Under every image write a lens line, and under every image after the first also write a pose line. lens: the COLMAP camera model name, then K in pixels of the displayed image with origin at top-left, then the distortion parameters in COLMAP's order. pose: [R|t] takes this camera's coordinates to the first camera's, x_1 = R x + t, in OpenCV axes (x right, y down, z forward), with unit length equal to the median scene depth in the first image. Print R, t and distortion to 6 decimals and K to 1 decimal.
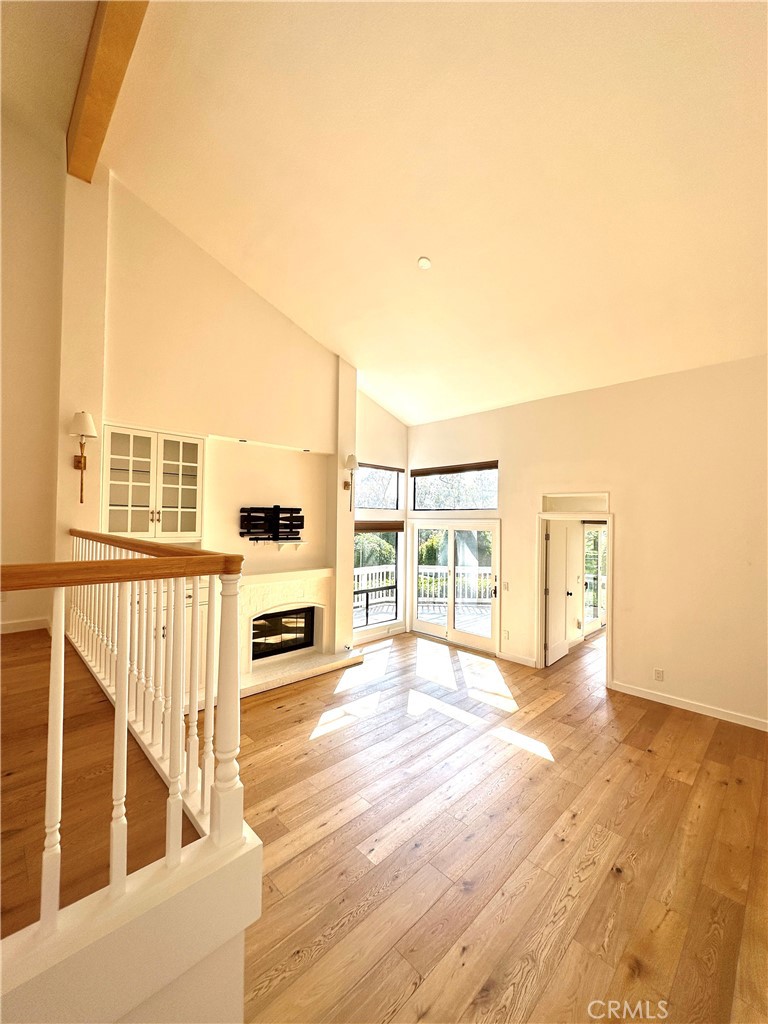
lens RADIAL K [[407.1, 0, 384.0], [0, 407.1, 512.0], [0, 0, 1]] dist [-0.000490, -0.000373]
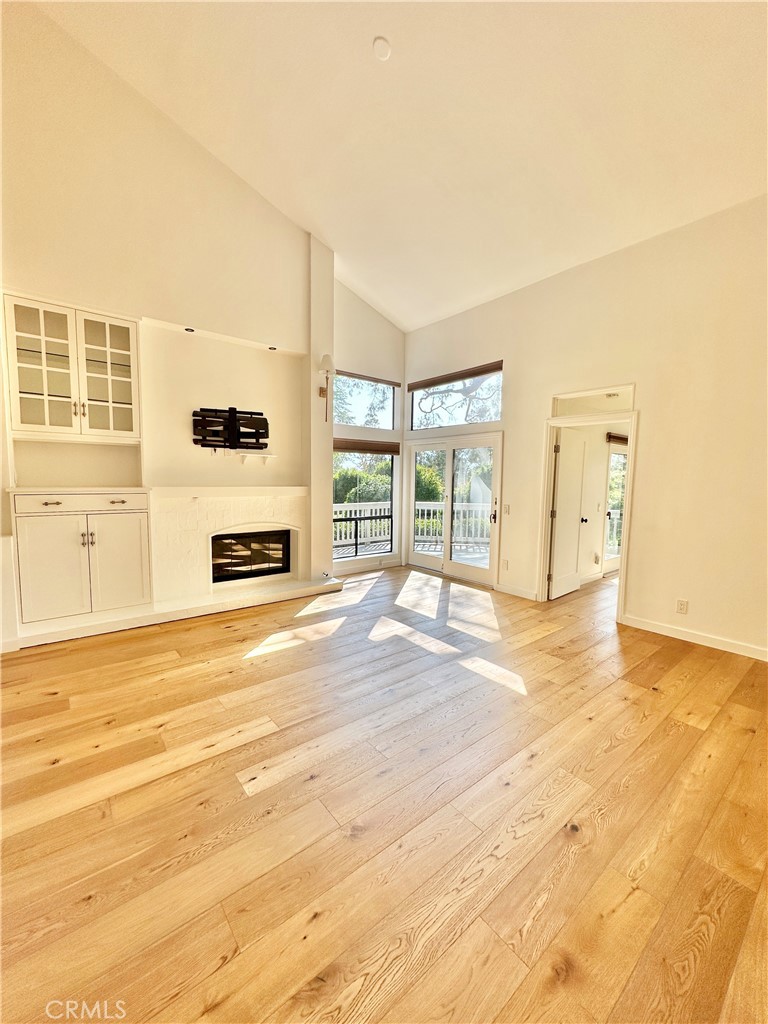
lens RADIAL K [[406.7, 0, 384.0], [0, 406.7, 512.0], [0, 0, 1]] dist [-0.001331, -0.000203]
pose [[0.995769, 0.008963, -0.091457, 0.166790], [0.000508, 0.994680, 0.103012, 0.137851], [0.091894, -0.102622, 0.990467, 0.173122]]
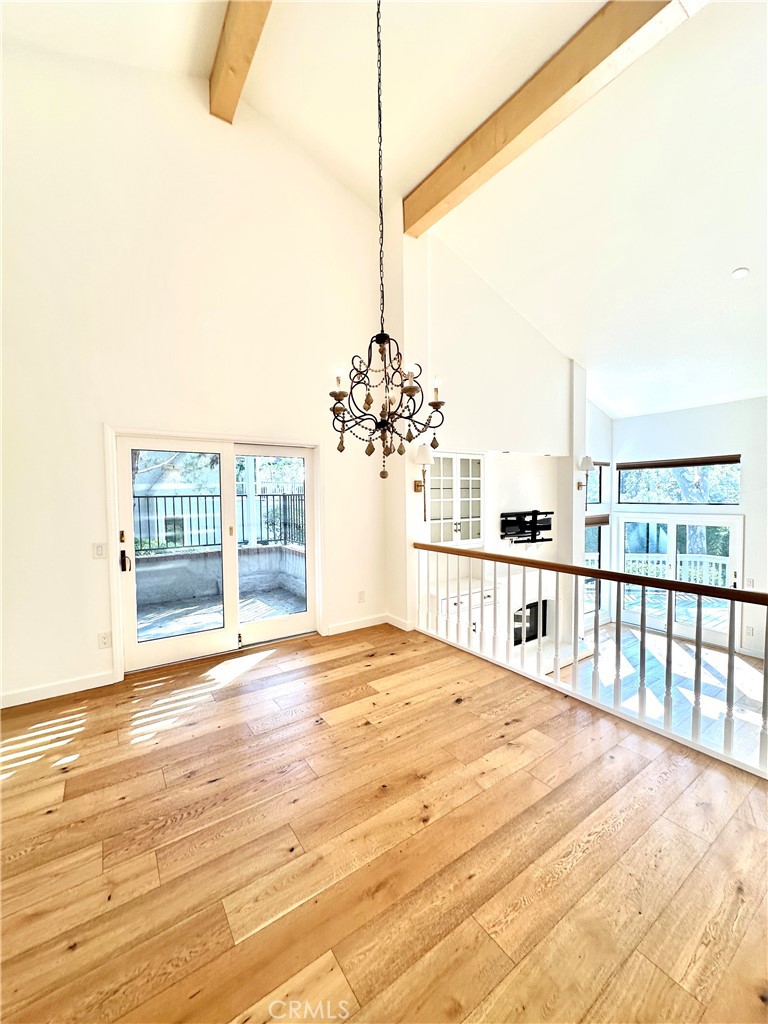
lens RADIAL K [[406.7, 0, 384.0], [0, 406.7, 512.0], [0, 0, 1]] dist [-0.001331, -0.000203]
pose [[0.984750, -0.018946, -0.172943, -0.559501], [0.029914, 0.997687, 0.061035, -0.106222], [0.171387, -0.065277, 0.983039, -0.154280]]
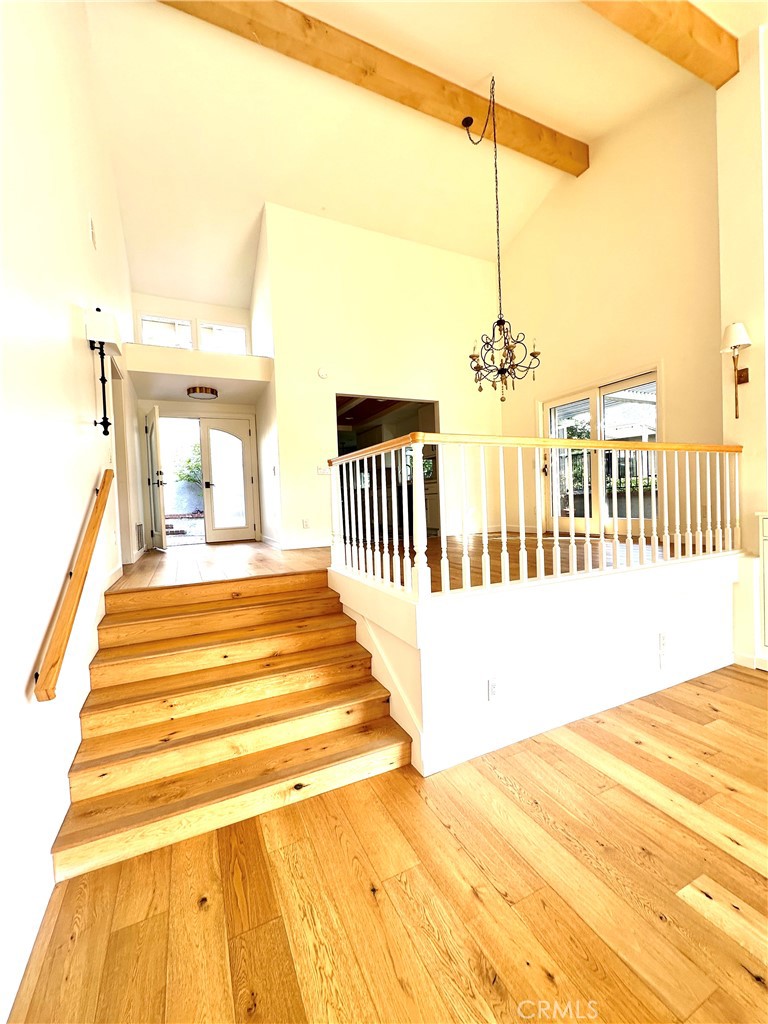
lens RADIAL K [[422.2, 0, 384.0], [0, 422.2, 512.0], [0, 0, 1]] dist [-0.001289, -0.000215]
pose [[-0.330141, 0.020147, -0.943716, 0.414684], [0.052124, 0.998636, 0.003084, 0.131910], [0.942491, -0.048172, -0.330741, 0.450887]]
